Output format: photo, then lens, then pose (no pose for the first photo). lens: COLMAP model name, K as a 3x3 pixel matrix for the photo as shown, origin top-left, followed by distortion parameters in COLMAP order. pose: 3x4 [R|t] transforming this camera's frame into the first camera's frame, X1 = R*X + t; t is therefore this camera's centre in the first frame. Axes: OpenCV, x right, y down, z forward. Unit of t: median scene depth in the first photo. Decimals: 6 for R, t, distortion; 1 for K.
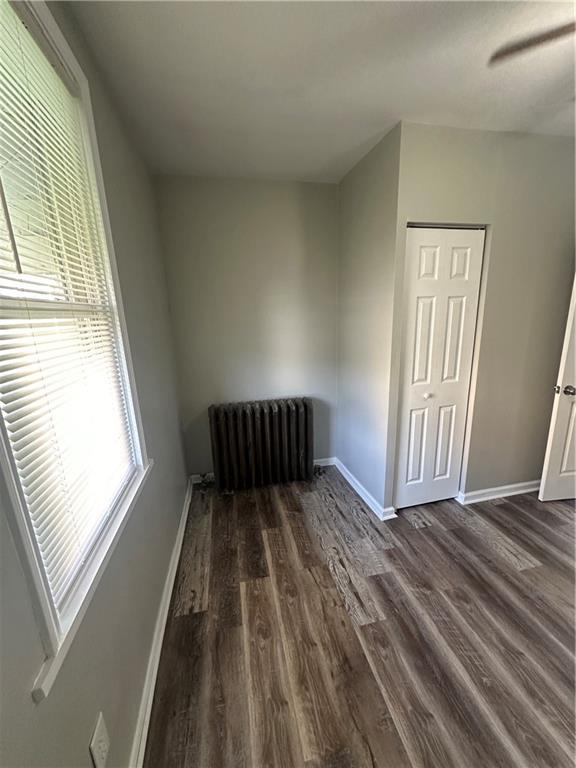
lens RADIAL K [[306.2, 0, 288.7], [0, 306.2, 382.4], [0, 0, 1]] dist [-0.003632, 0.001126]
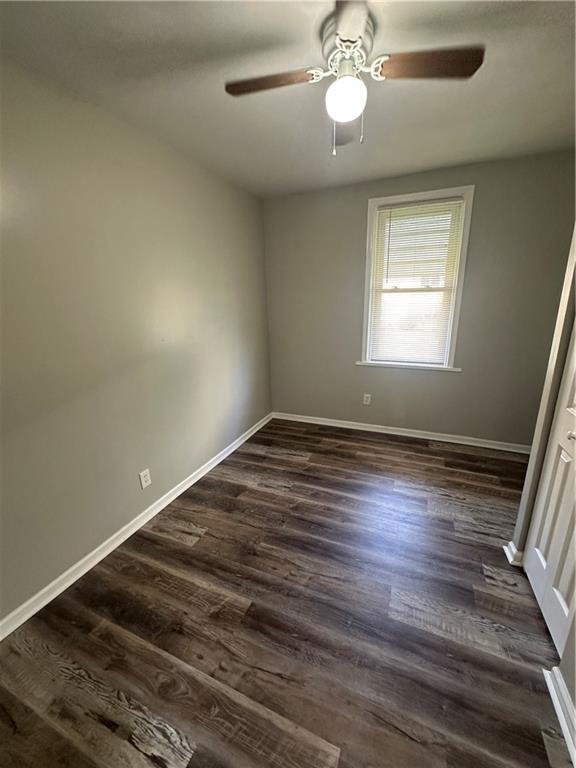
lens RADIAL K [[306.2, 0, 284.8], [0, 306.2, 382.0], [0, 0, 1]] dist [-0.003632, 0.001126]
pose [[-0.590321, 0.259087, -0.764457, 1.334783], [-0.139825, 0.899943, 0.412980, -0.243312], [0.794965, 0.350681, -0.495028, 0.884275]]
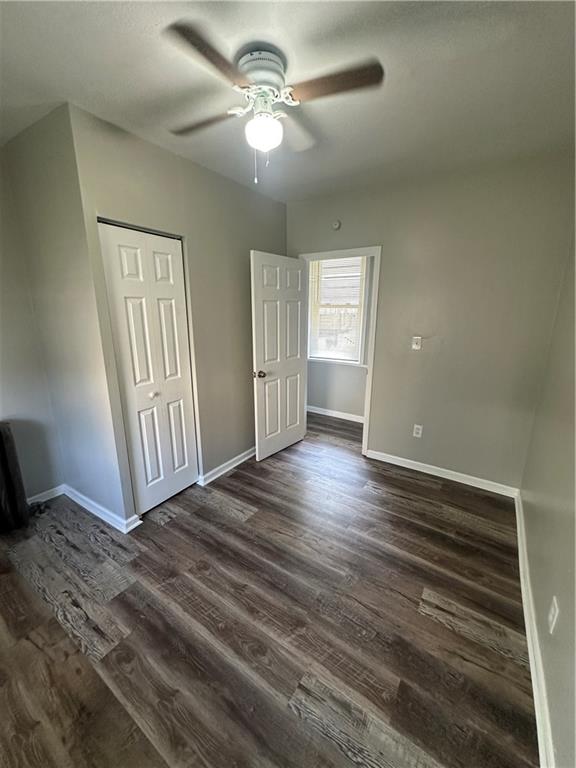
lens RADIAL K [[306.2, 0, 288.4], [0, 306.2, 383.2], [0, 0, 1]] dist [-0.003632, 0.001126]
pose [[0.717150, -0.128963, 0.684882, 0.090413], [0.129269, 0.990291, 0.051112, 0.012036], [-0.684825, 0.051879, 0.726859, -0.057652]]
